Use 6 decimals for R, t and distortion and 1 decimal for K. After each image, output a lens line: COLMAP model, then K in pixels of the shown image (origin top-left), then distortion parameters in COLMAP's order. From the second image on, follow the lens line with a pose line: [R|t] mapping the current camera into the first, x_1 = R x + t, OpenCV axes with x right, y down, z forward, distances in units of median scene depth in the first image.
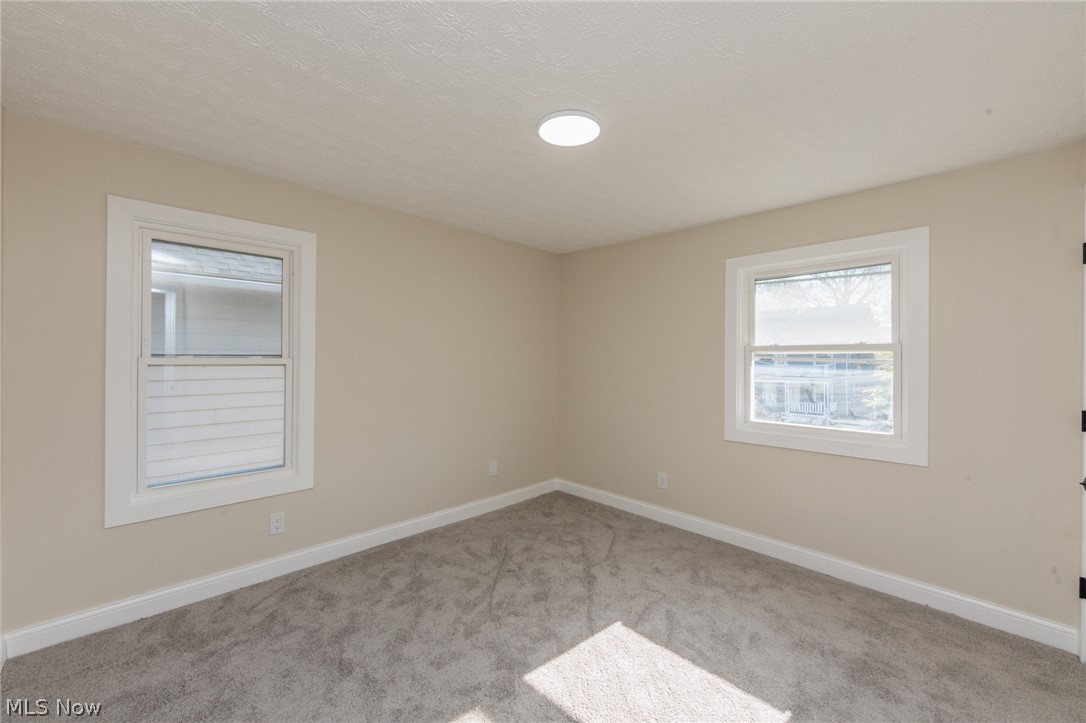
lens RADIAL K [[429.3, 0, 543.8], [0, 429.3, 355.9], [0, 0, 1]] dist [-0.002418, -0.000187]
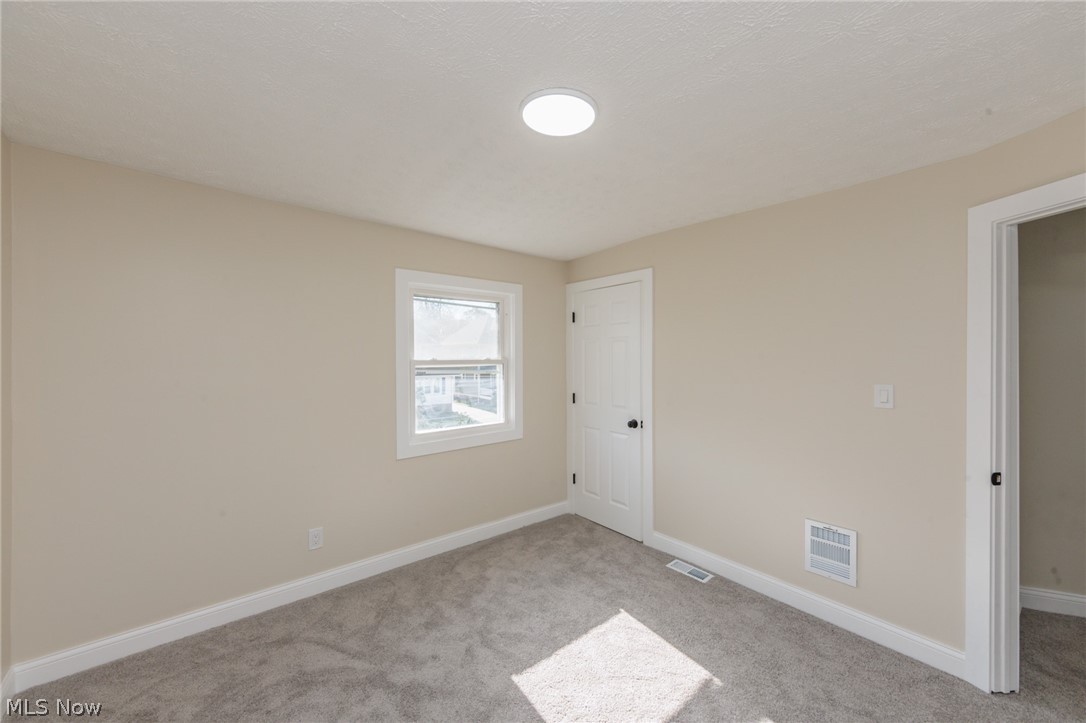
lens RADIAL K [[429.3, 0, 539.2], [0, 429.3, 358.7], [0, 0, 1]] dist [-0.002418, -0.000187]
pose [[0.059750, -0.007685, 0.998184, -0.604468], [-0.004016, 0.999960, 0.007939, -0.041822], [-0.998205, -0.004483, 0.059717, 0.767444]]
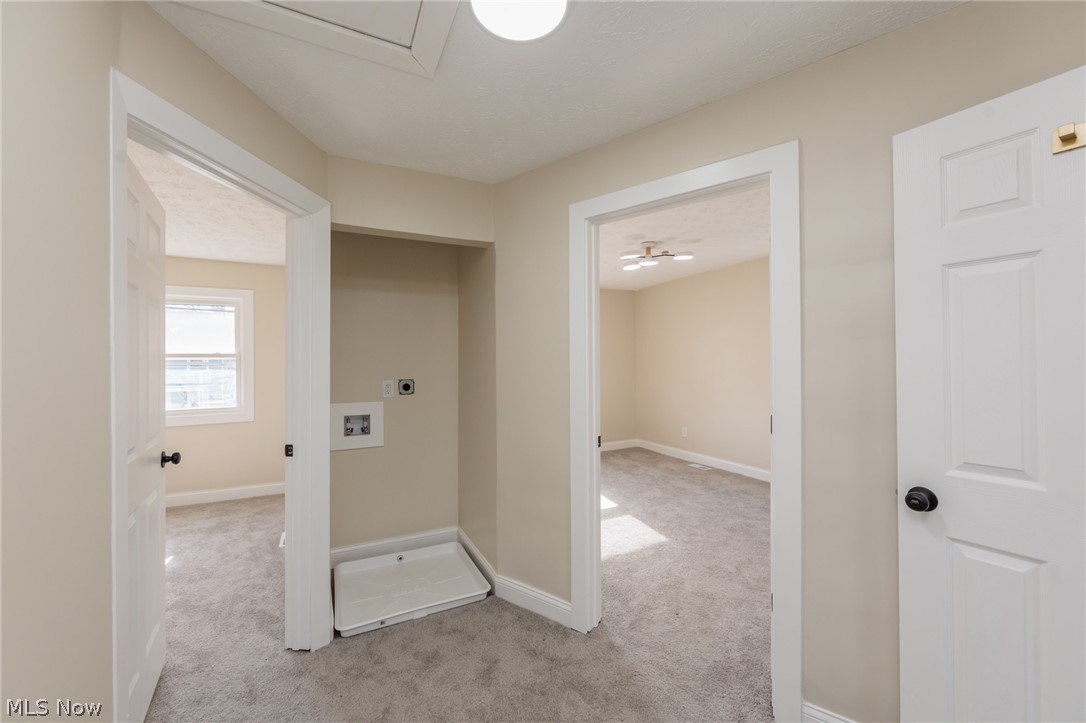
lens RADIAL K [[429.3, 0, 549.6], [0, 429.3, 360.4], [0, 0, 1]] dist [-0.002418, -0.000187]
pose [[0.302968, -0.007060, 0.952975, -0.429410], [0.011210, 0.999930, 0.003844, 0.004331], [-0.952935, 0.009518, 0.303025, -0.700674]]
